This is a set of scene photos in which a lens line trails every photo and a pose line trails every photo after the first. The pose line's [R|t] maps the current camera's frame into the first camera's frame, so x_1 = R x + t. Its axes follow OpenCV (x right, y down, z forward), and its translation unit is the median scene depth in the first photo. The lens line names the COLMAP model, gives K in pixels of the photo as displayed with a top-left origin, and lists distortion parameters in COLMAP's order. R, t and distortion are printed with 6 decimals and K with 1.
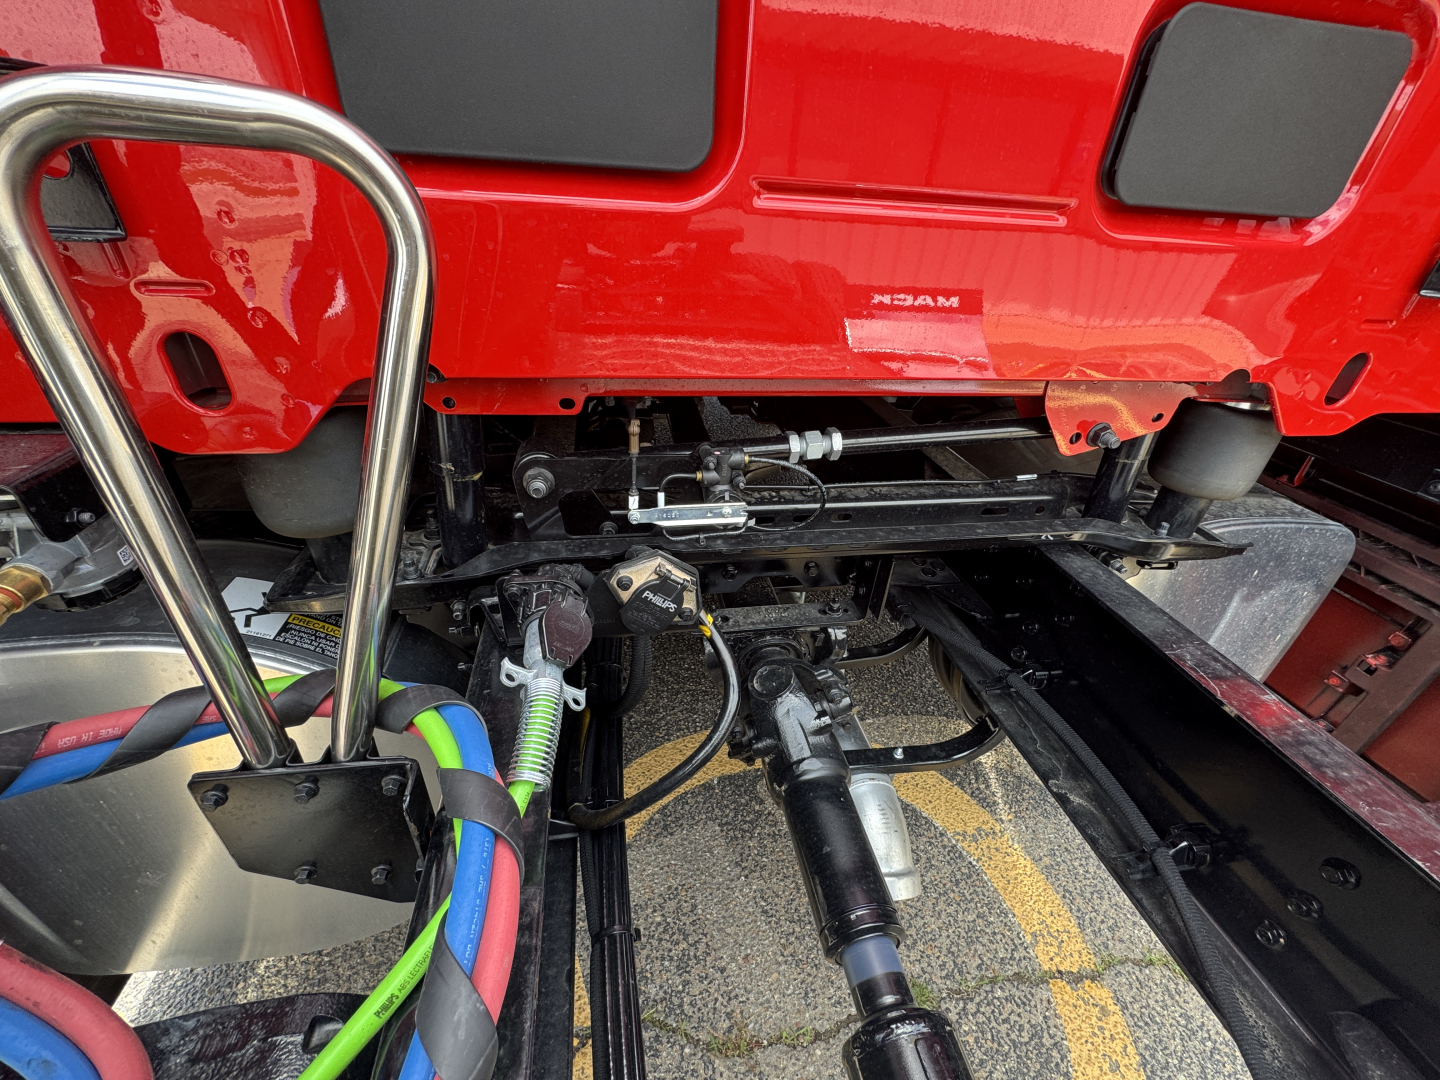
lens RADIAL K [[580.4, 0, 725.1], [0, 580.4, 548.8], [0, 0, 1]] dist [-0.001910, 0.000433]
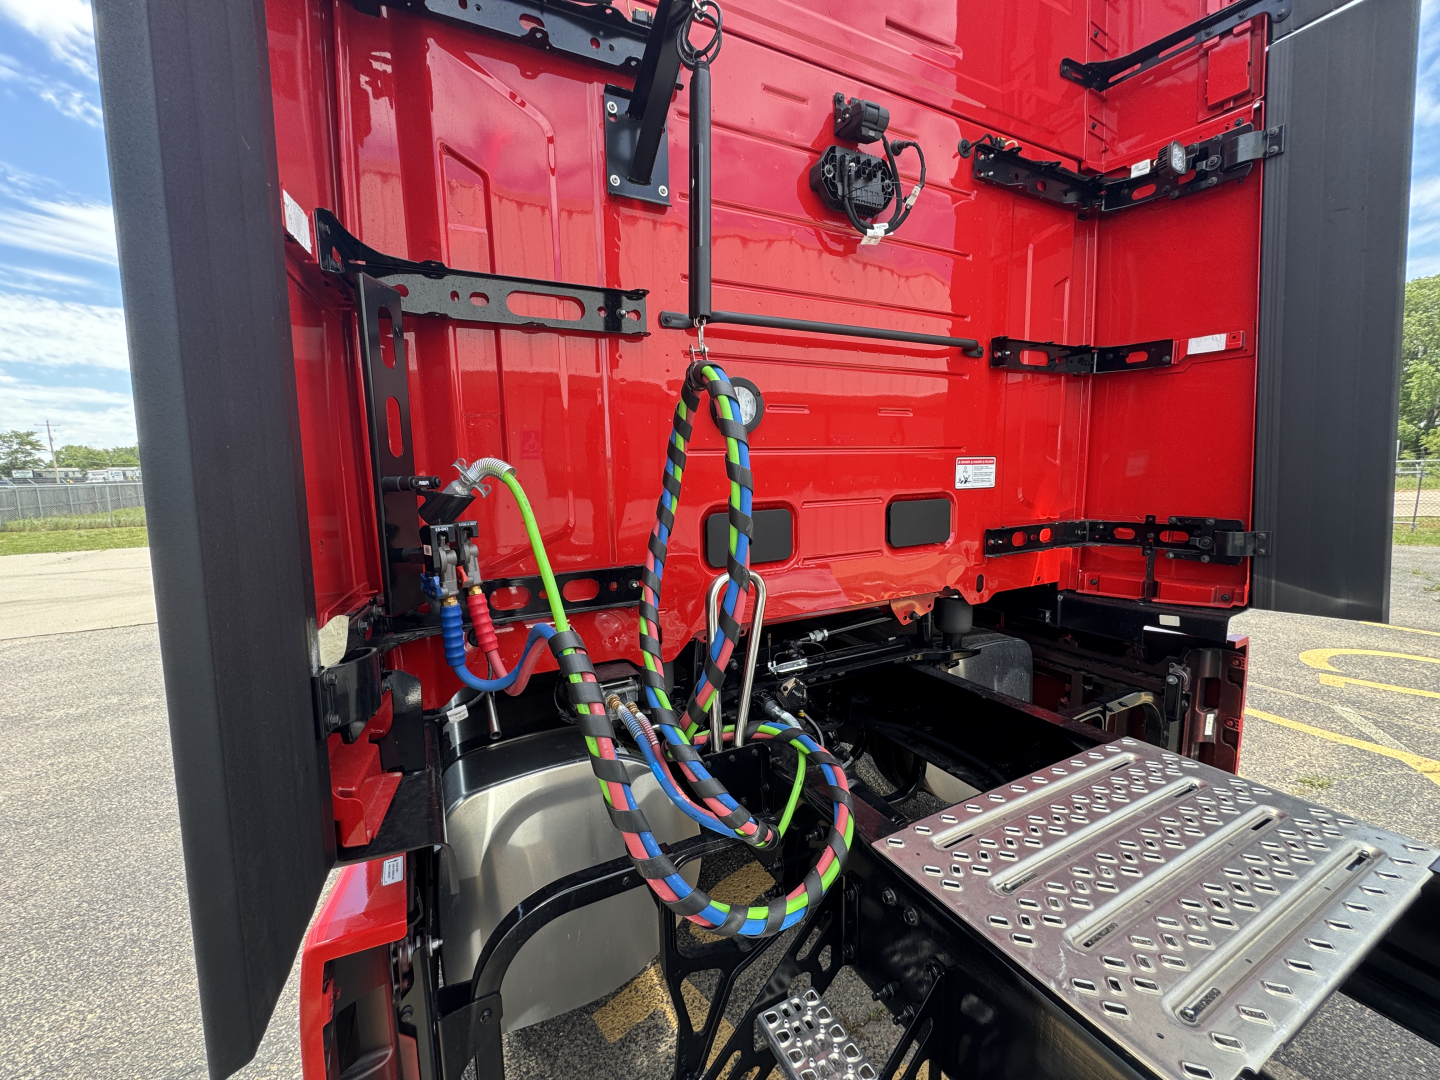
lens RADIAL K [[580.4, 0, 714.3], [0, 580.4, 534.1], [0, 0, 1]] dist [-0.001910, 0.000433]
pose [[0.958003, -0.115944, 0.262274, -0.844375], [0.216988, 0.891049, -0.398684, 0.321226], [-0.187474, 0.438850, 0.878786, -1.276637]]
